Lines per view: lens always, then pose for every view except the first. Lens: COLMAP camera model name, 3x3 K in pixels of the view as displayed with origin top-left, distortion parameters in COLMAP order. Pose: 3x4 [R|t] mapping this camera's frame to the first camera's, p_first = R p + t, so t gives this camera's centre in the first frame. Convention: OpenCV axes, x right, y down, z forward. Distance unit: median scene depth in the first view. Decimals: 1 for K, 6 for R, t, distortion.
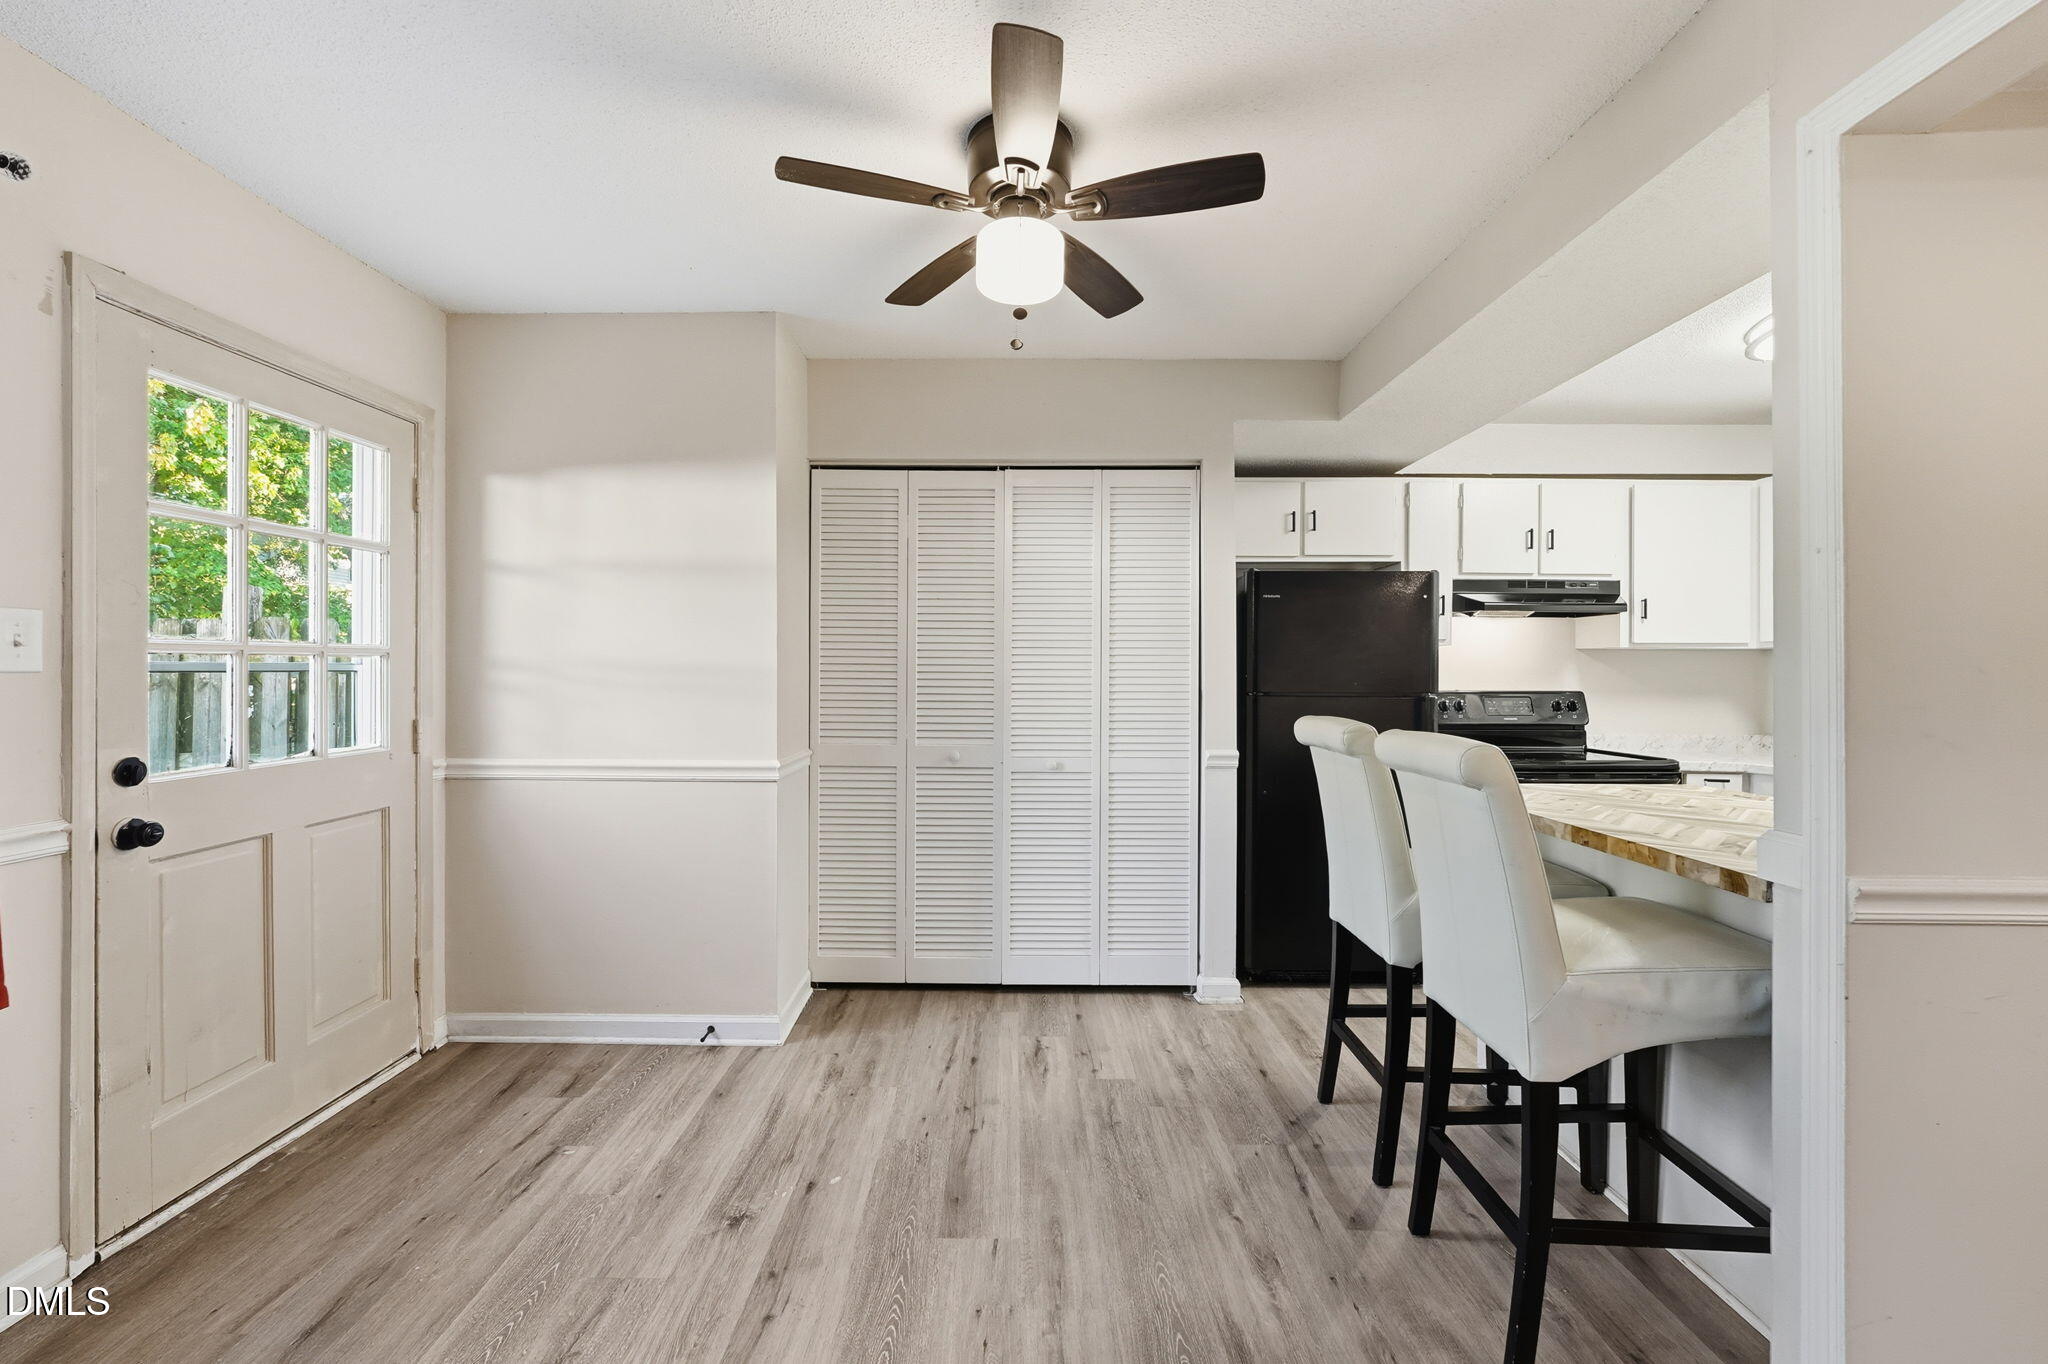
lens RADIAL K [[840.0, 0, 1011.4], [0, 840.0, 673.2], [0, 0, 1]] dist [-0.002160, -0.000666]
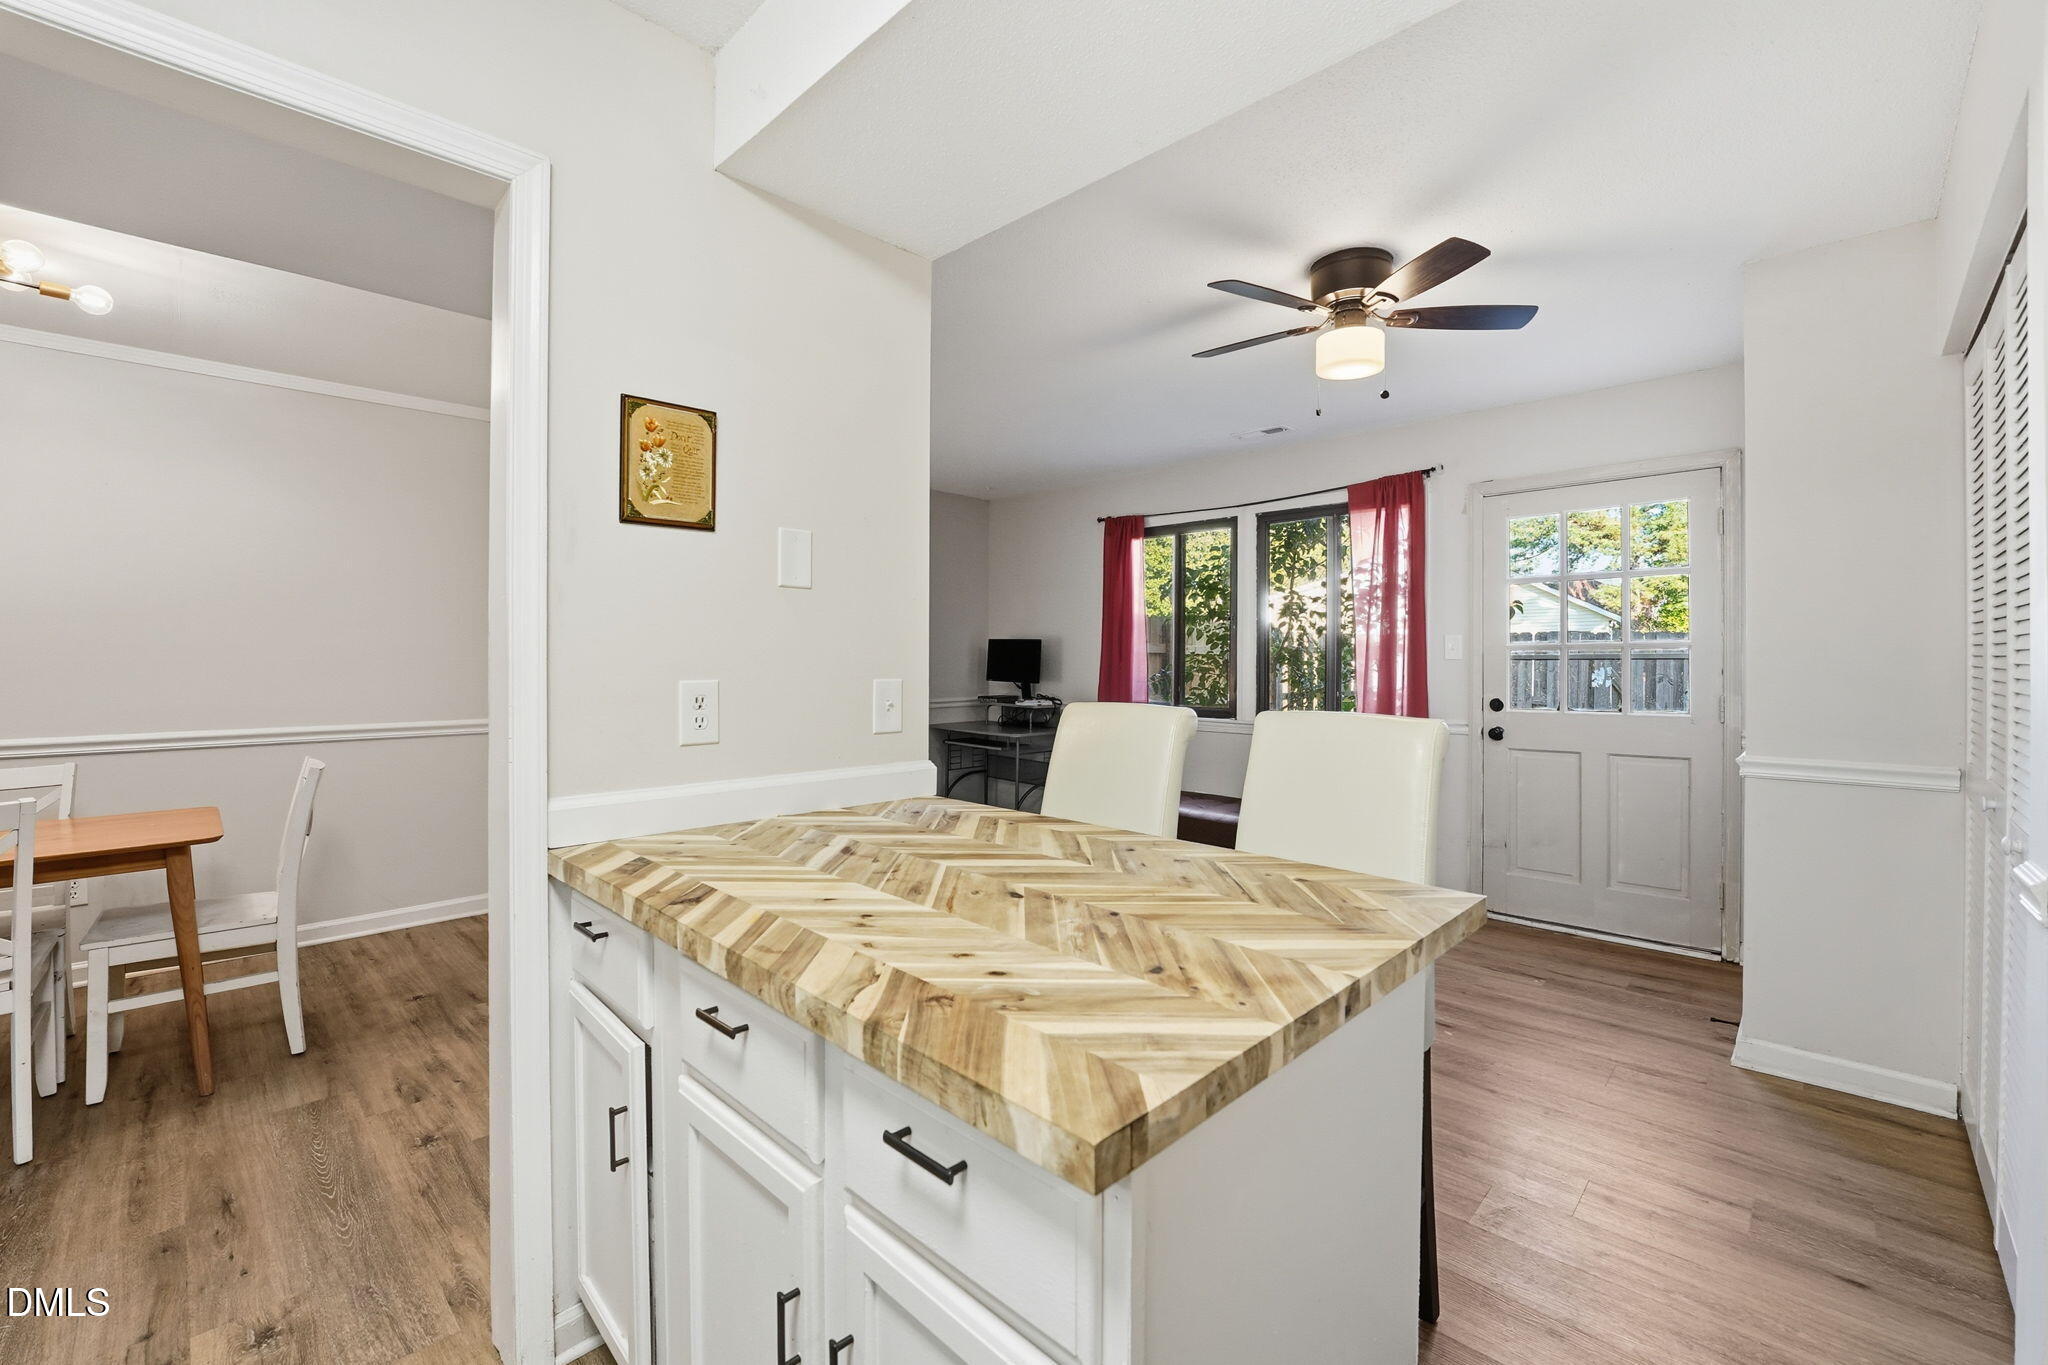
lens RADIAL K [[840.0, 0, 1022.2], [0, 840.0, 669.9], [0, 0, 1]] dist [-0.002160, -0.000666]
pose [[-0.691011, -0.001194, -0.722844, 0.788031], [-0.009139, 0.999933, 0.007084, 0.012247], [0.722787, 0.011501, -0.690975, 0.912588]]
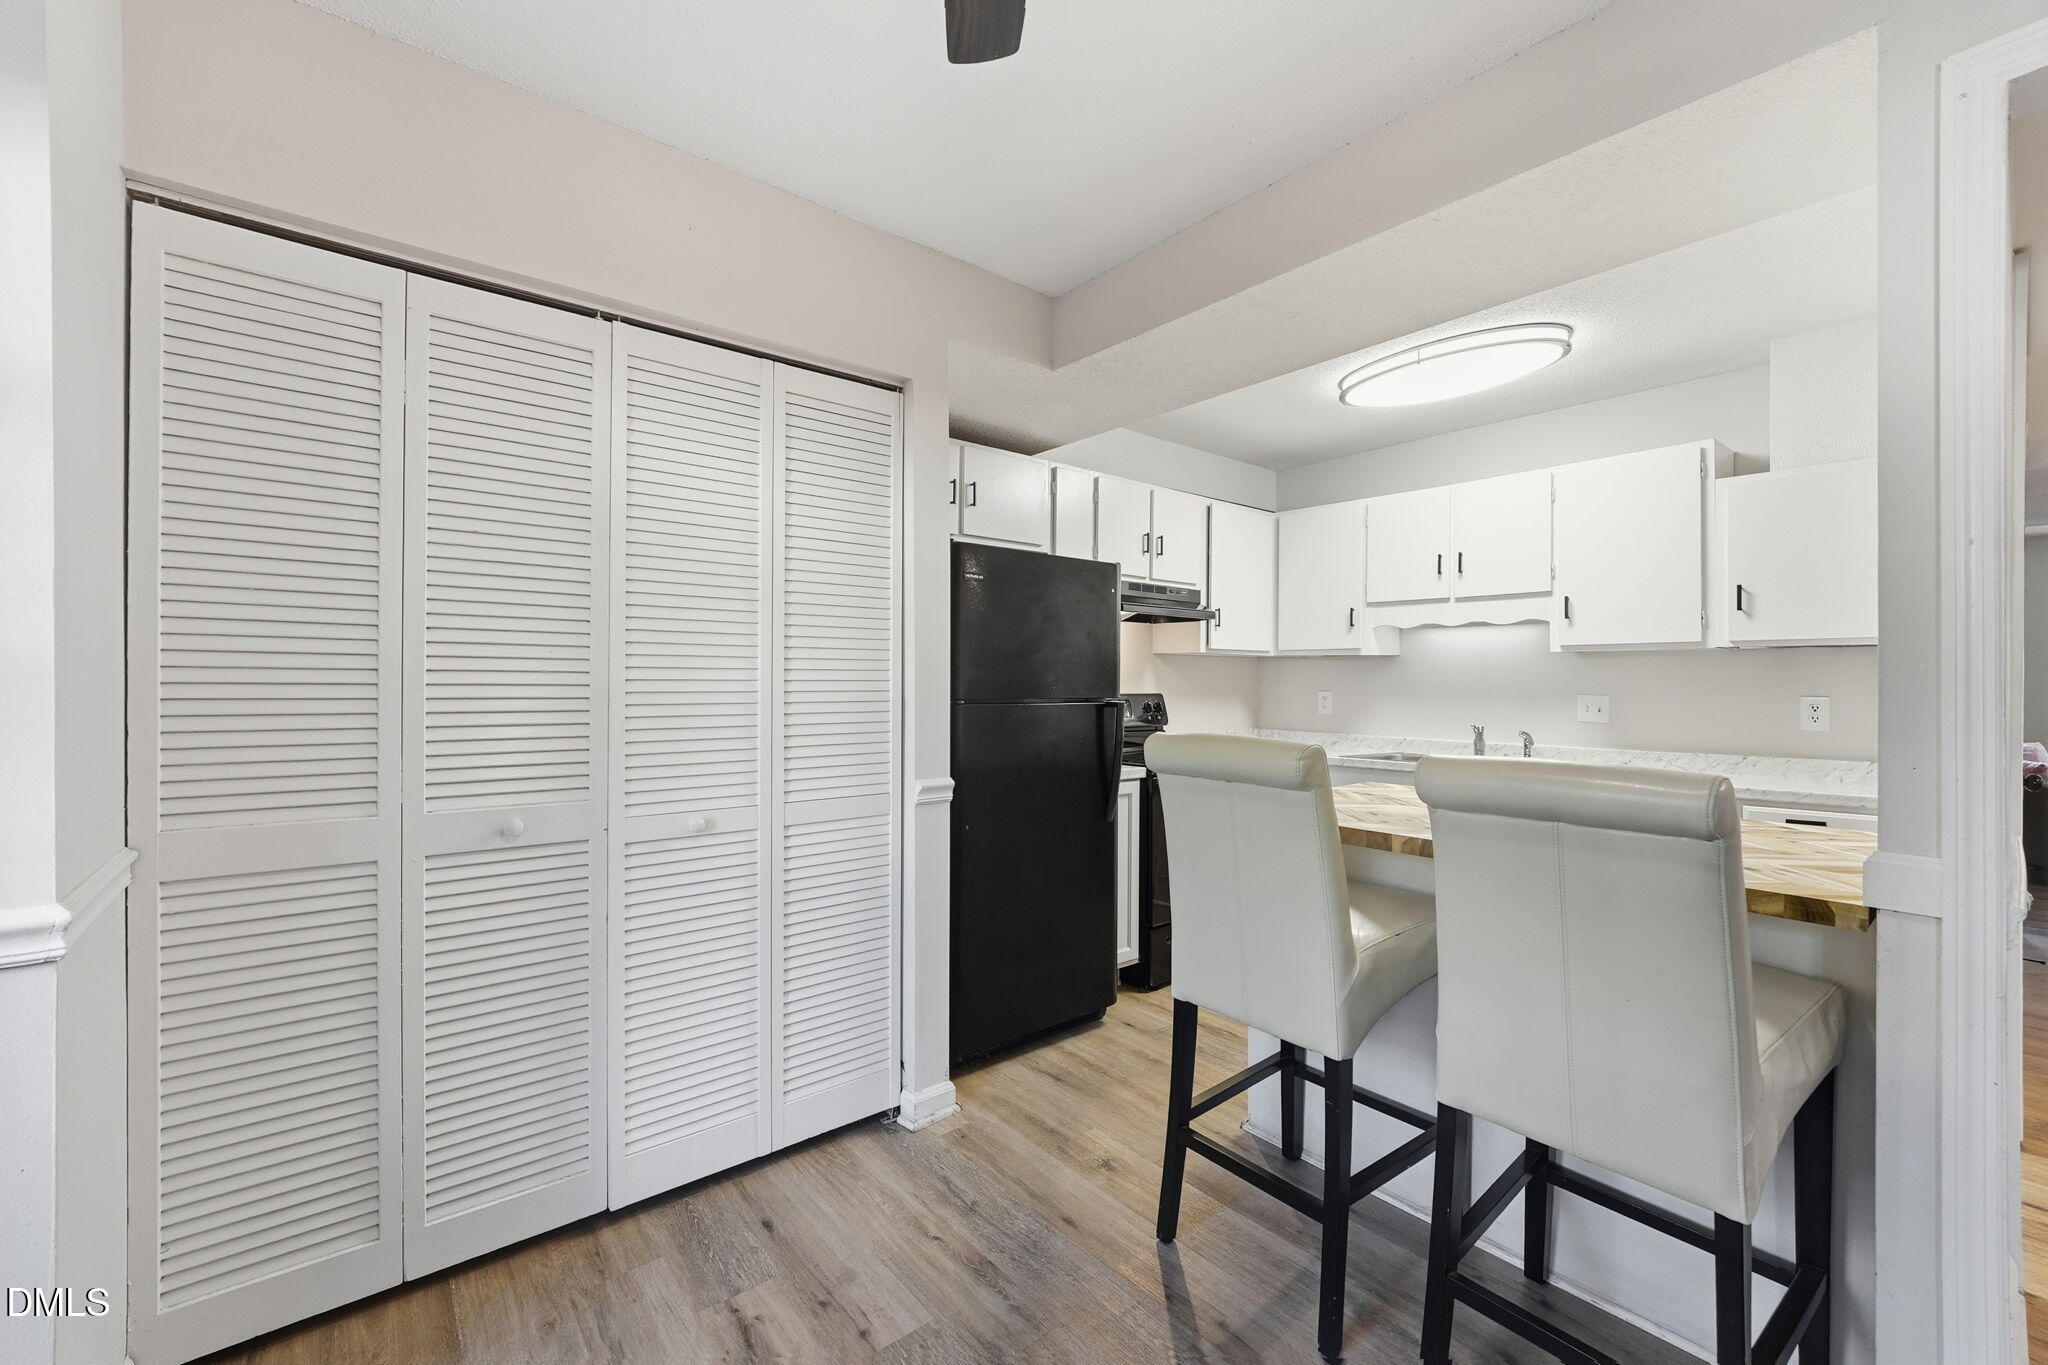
lens RADIAL K [[840.0, 0, 1030.7], [0, 840.0, 687.7], [0, 0, 1]] dist [-0.002160, -0.000666]
pose [[0.779389, -0.005876, 0.626513, -0.146352], [-0.001180, 0.999940, 0.010846, 0.002729], [-0.626539, -0.009192, 0.779335, 0.371189]]
